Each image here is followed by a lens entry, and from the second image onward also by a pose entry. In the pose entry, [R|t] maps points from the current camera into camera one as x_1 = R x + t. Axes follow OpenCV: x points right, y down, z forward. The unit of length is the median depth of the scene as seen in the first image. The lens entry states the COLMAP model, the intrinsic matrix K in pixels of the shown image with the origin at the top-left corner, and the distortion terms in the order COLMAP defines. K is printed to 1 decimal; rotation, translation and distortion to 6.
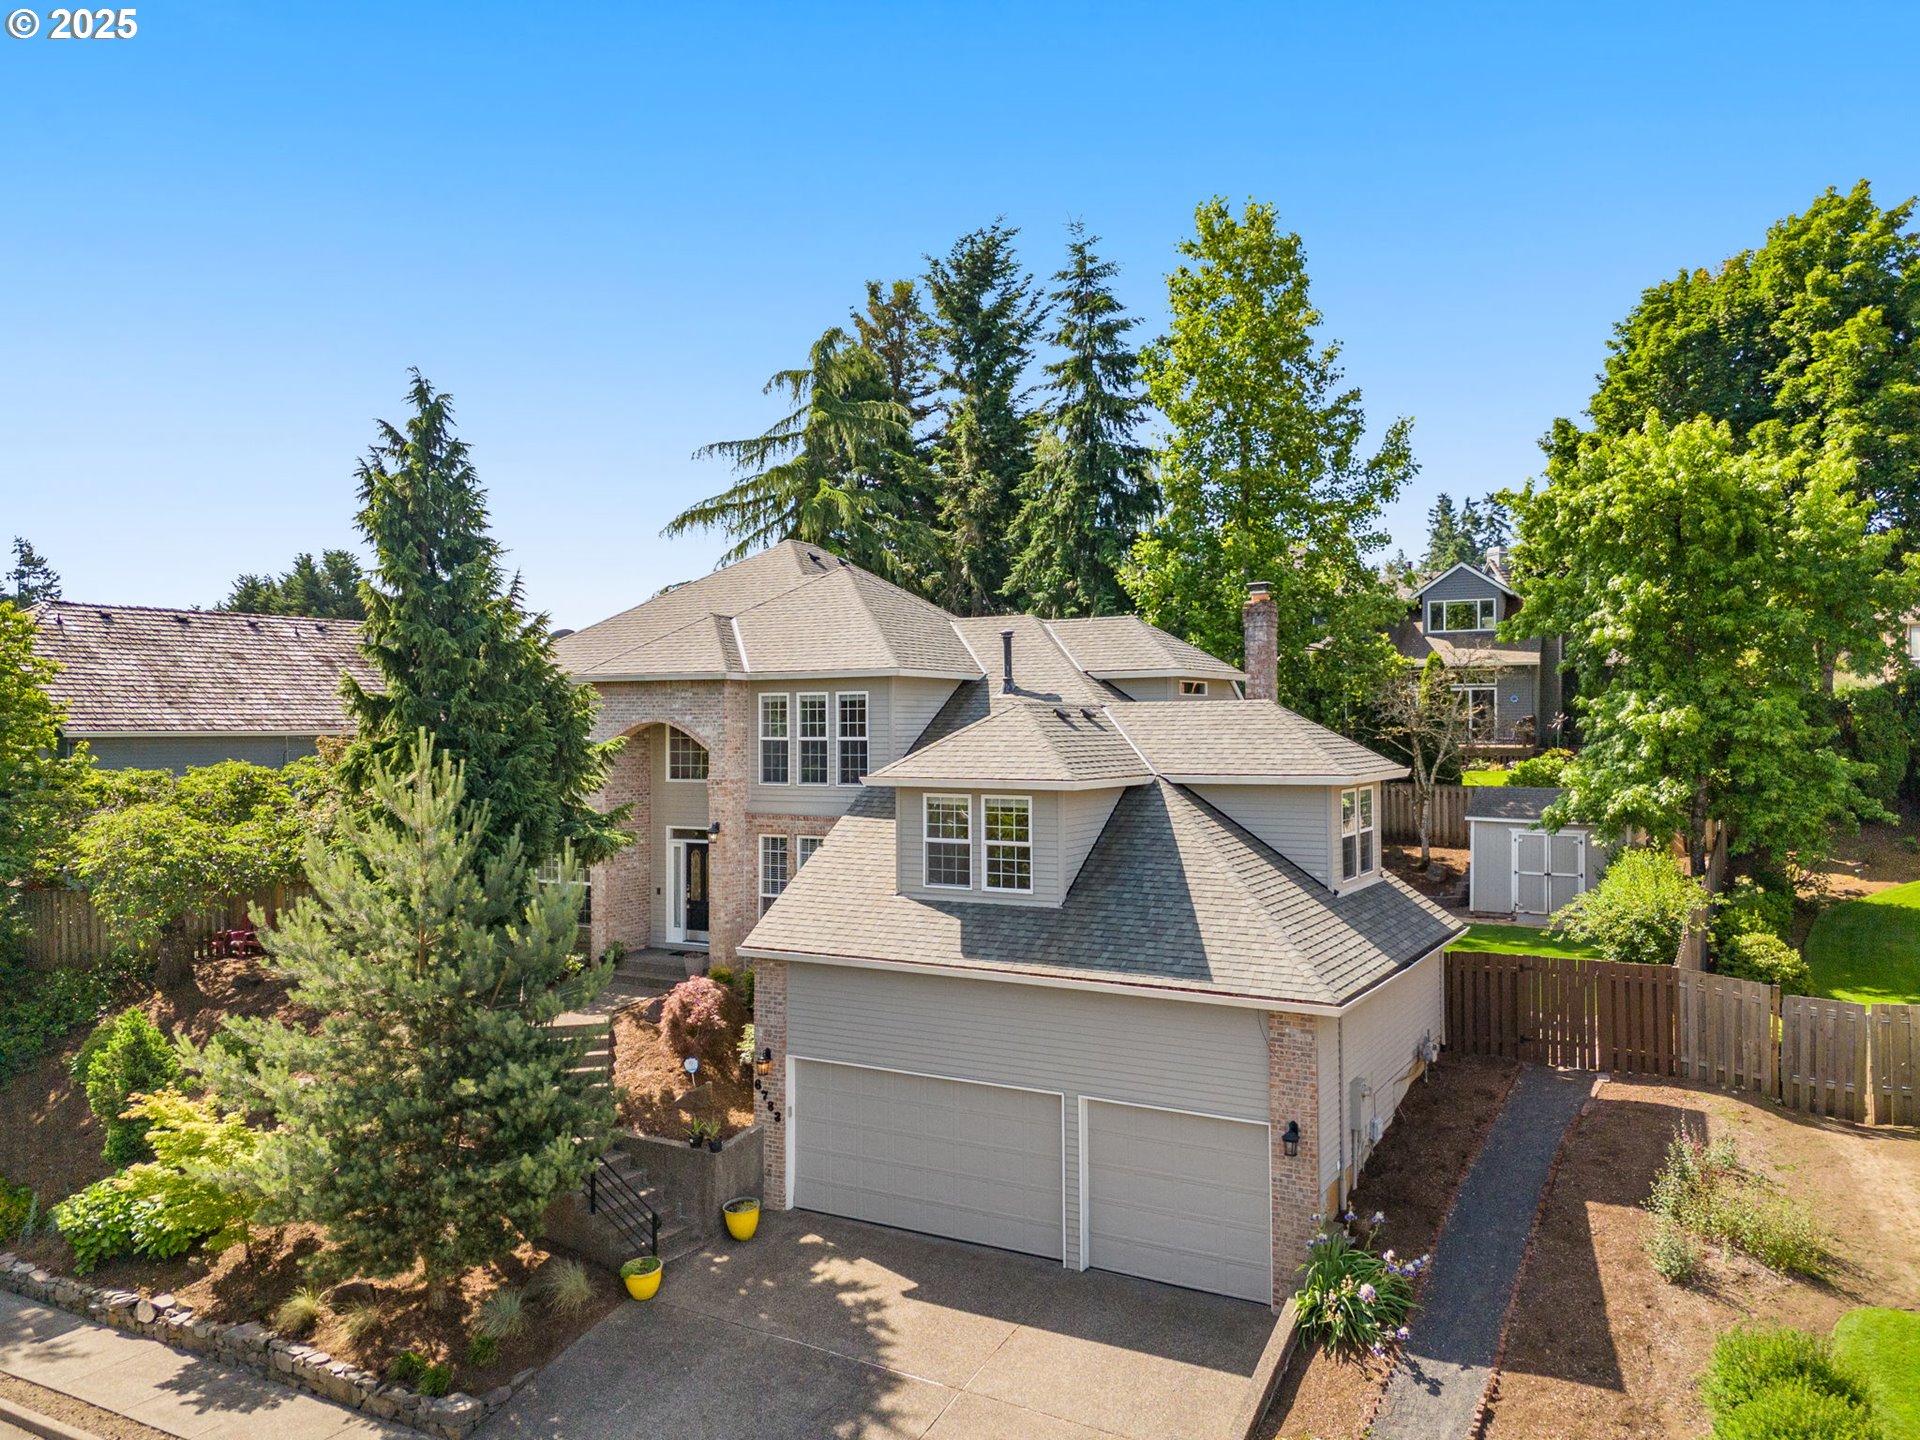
lens RADIAL K [[1431.6, 0, 931.3], [0, 1431.6, 718.6], [0, 0, 1]] dist [0.044933, -0.000551]
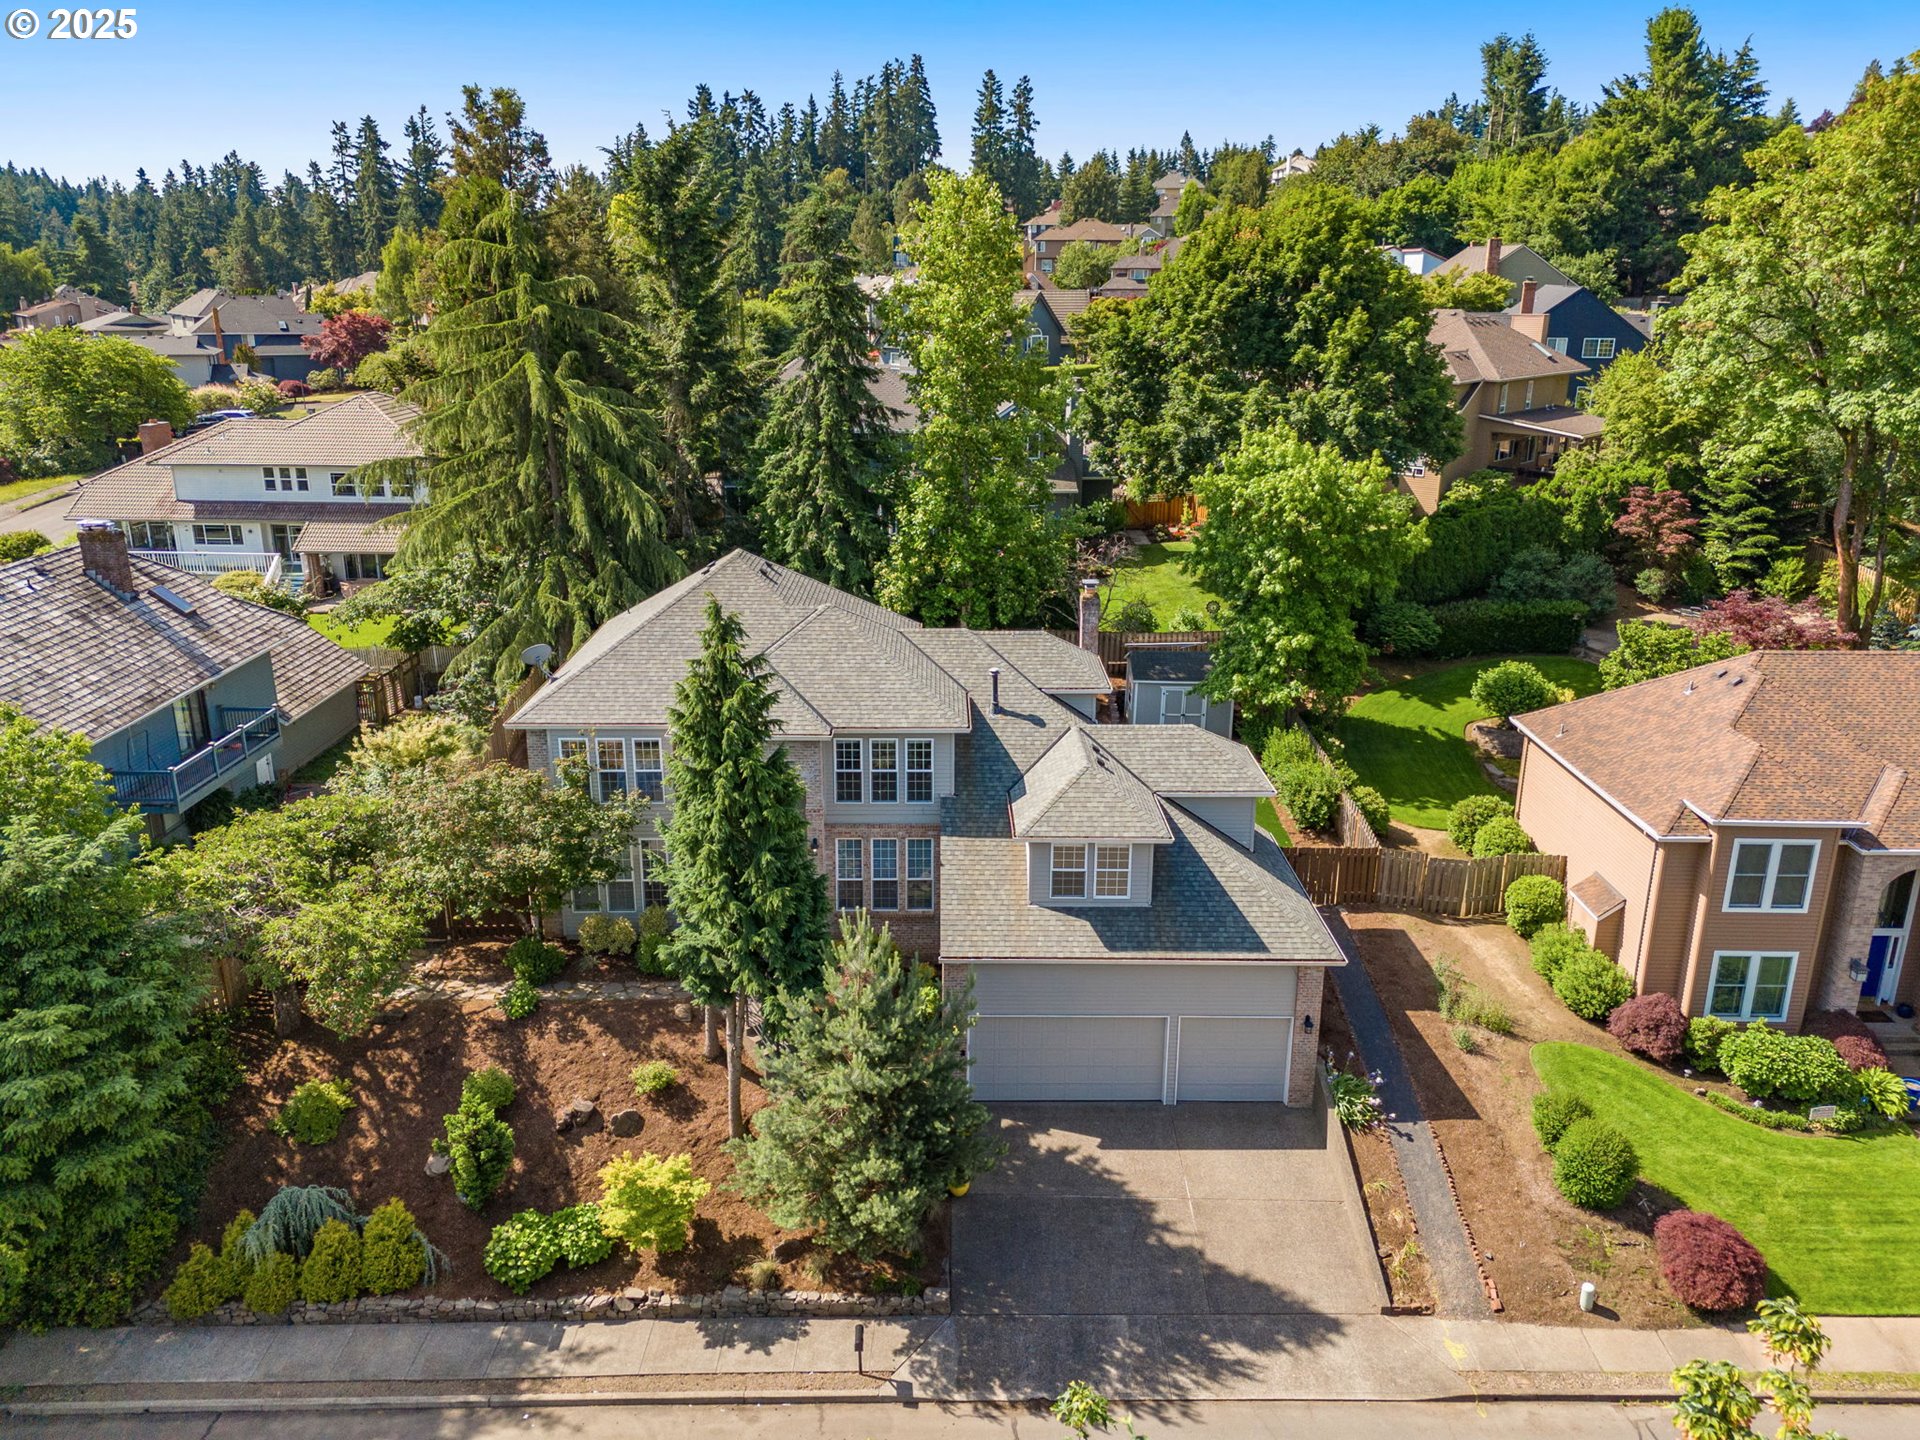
lens RADIAL K [[1431.6, 0, 931.3], [0, 1431.6, 718.6], [0, 0, 1]] dist [0.044933, -0.000551]
pose [[0.855368, -0.149880, 0.495865, -0.911307], [-0.009485, 0.952537, 0.304274, -0.572806], [-0.517935, -0.264970, 0.813348, -0.142370]]
